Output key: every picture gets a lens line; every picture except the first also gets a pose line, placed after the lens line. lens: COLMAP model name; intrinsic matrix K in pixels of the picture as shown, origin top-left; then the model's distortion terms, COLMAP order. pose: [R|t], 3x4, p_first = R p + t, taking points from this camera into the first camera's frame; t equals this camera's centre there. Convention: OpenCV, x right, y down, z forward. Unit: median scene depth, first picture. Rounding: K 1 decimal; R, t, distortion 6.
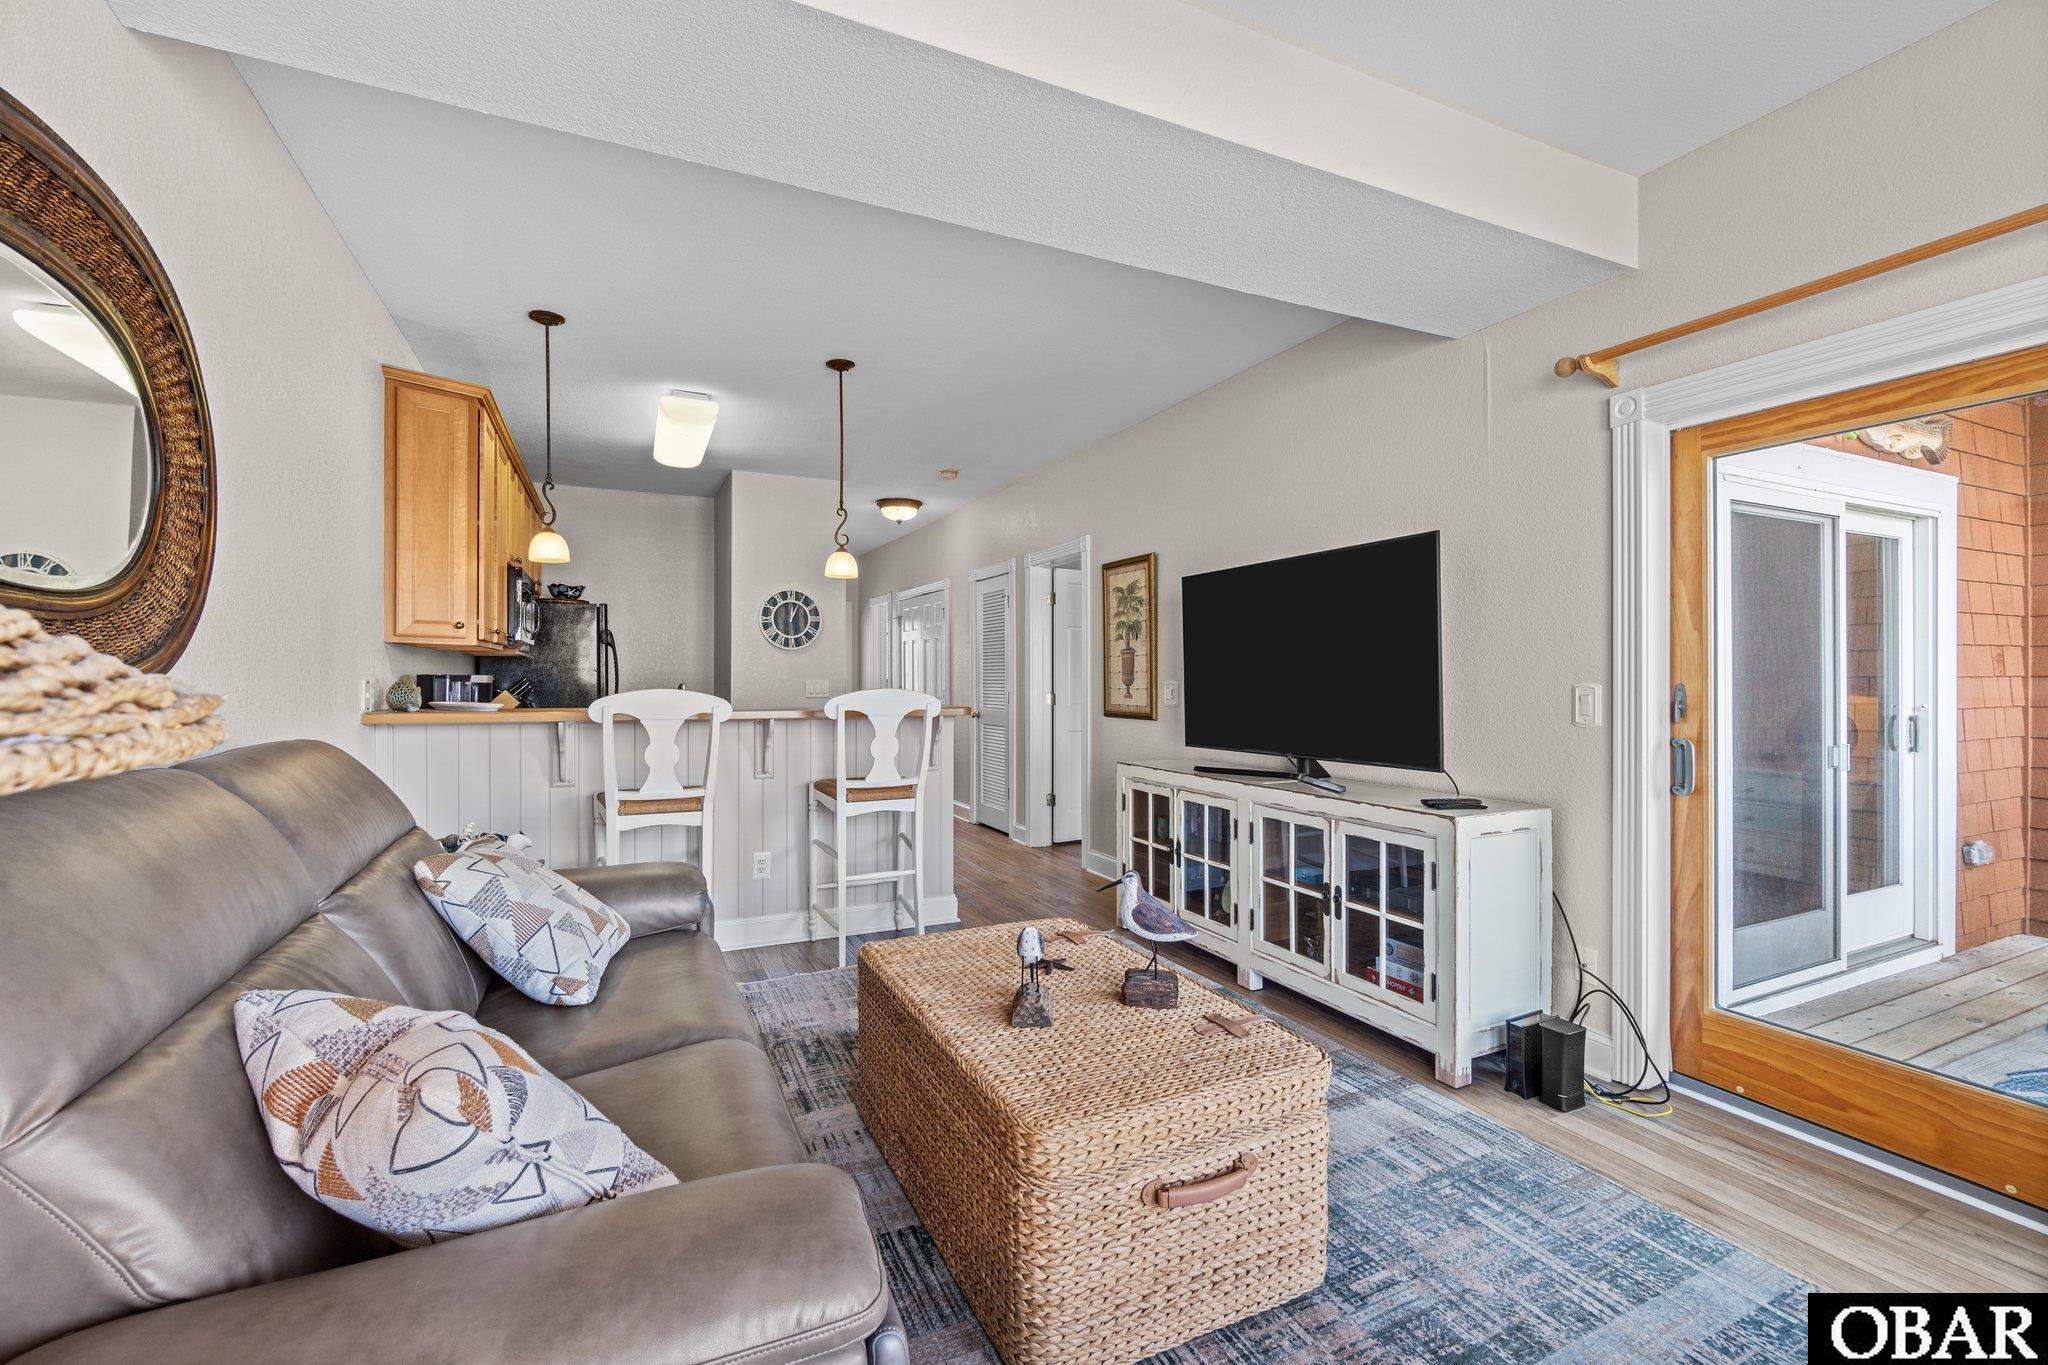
lens RADIAL K [[882.1, 0, 1030.5], [0, 882.1, 679.2], [0, 0, 1]] dist [-0.023995, -0.000526]
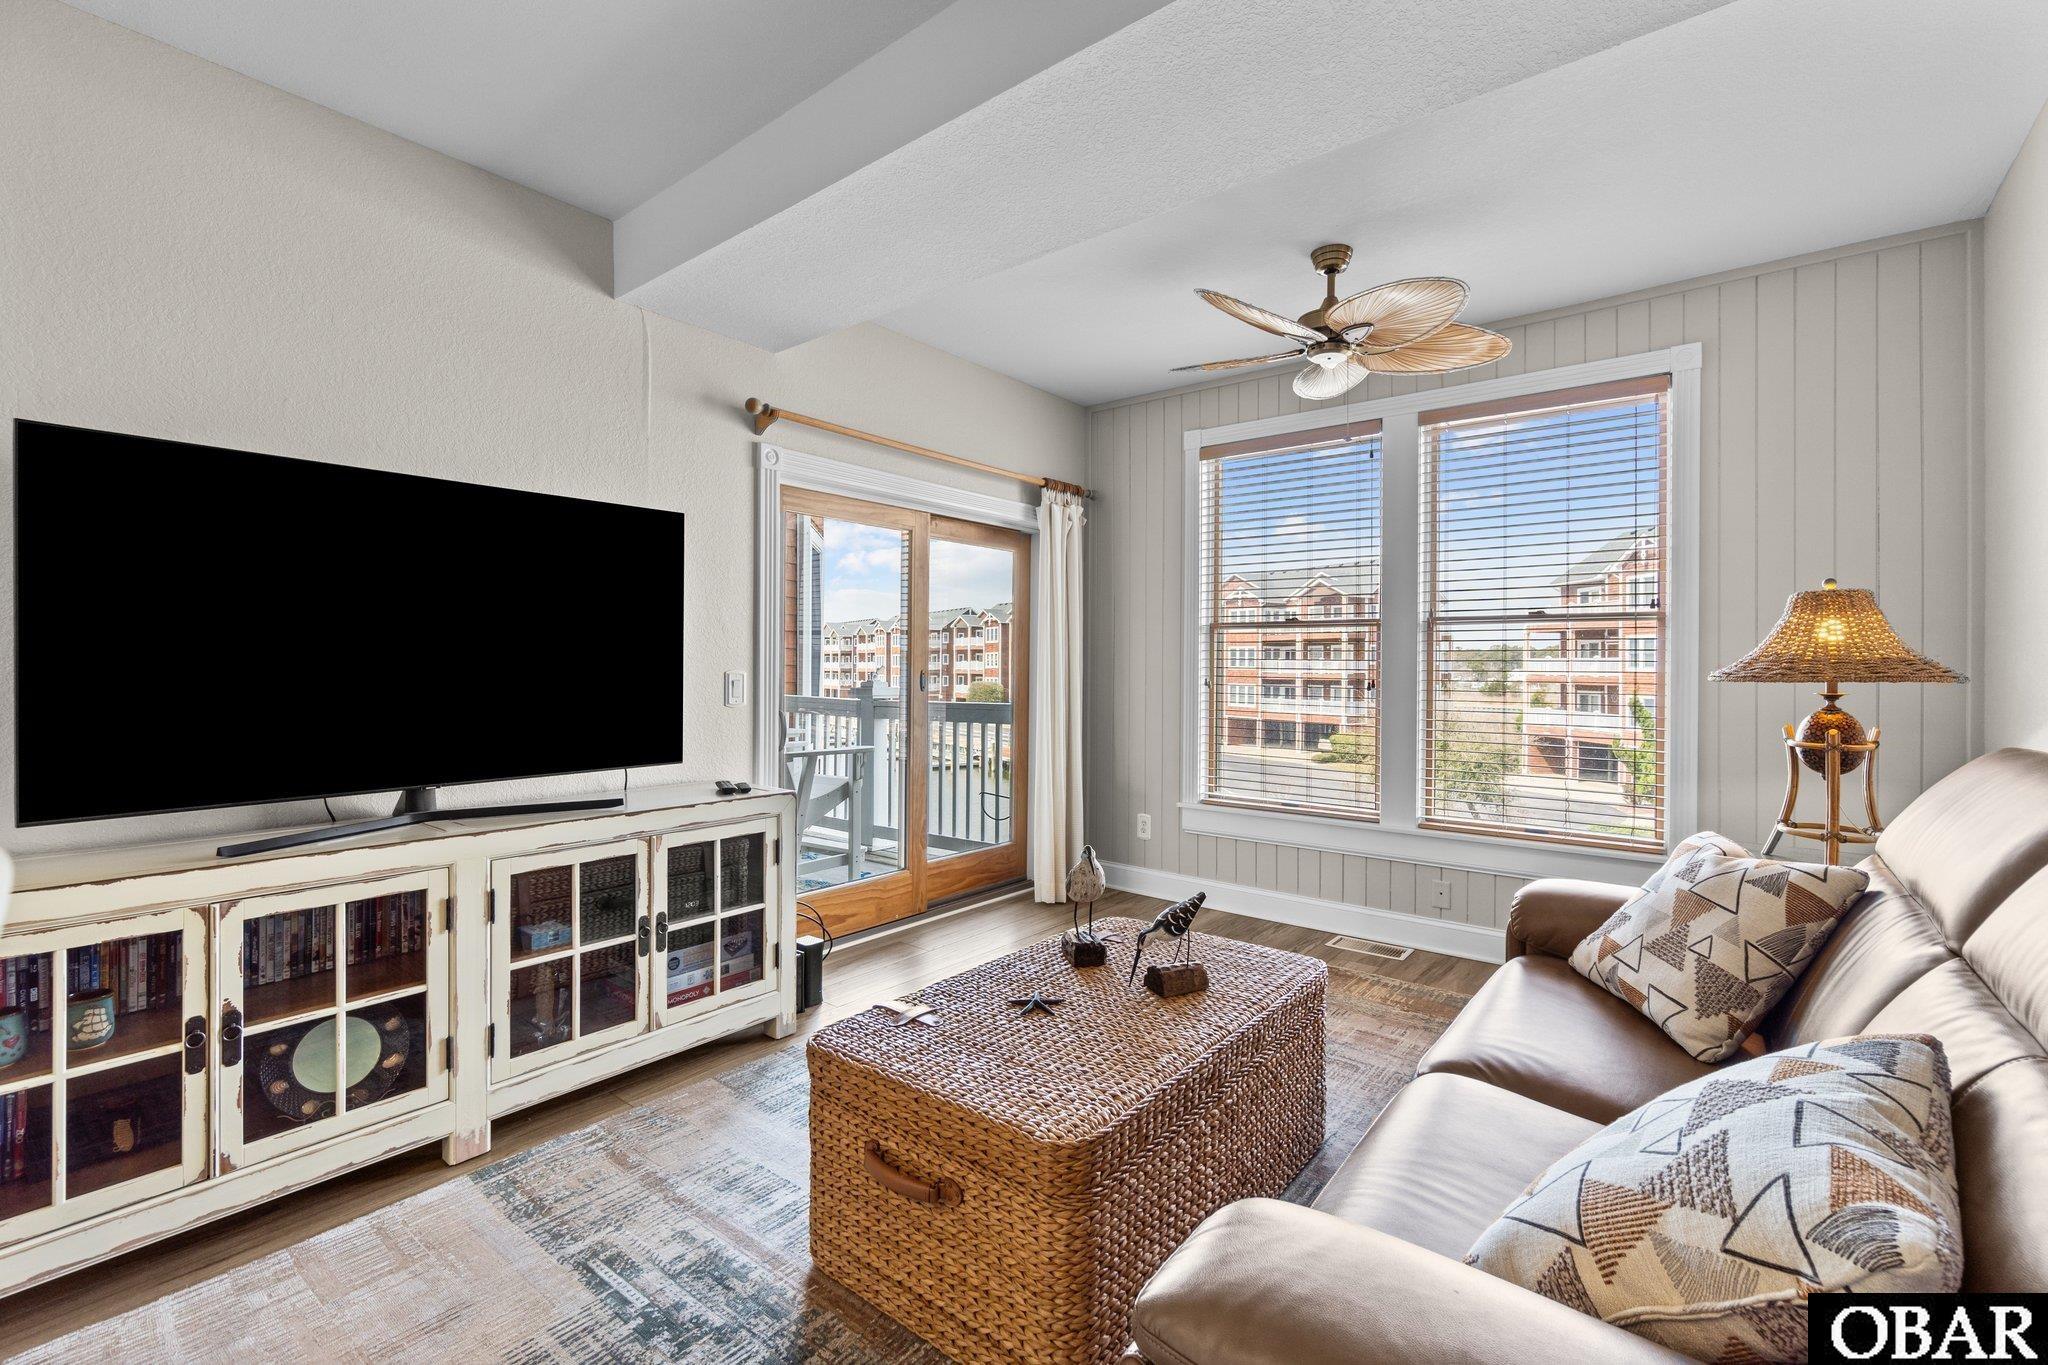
lens RADIAL K [[882.1, 0, 961.3], [0, 882.1, 667.2], [0, 0, 1]] dist [-0.023995, -0.000526]
pose [[-0.404568, -0.008464, 0.914469, -0.425505], [-0.003290, 0.999964, 0.007799, -0.006168], [-0.914502, 0.000146, -0.404582, 0.854626]]
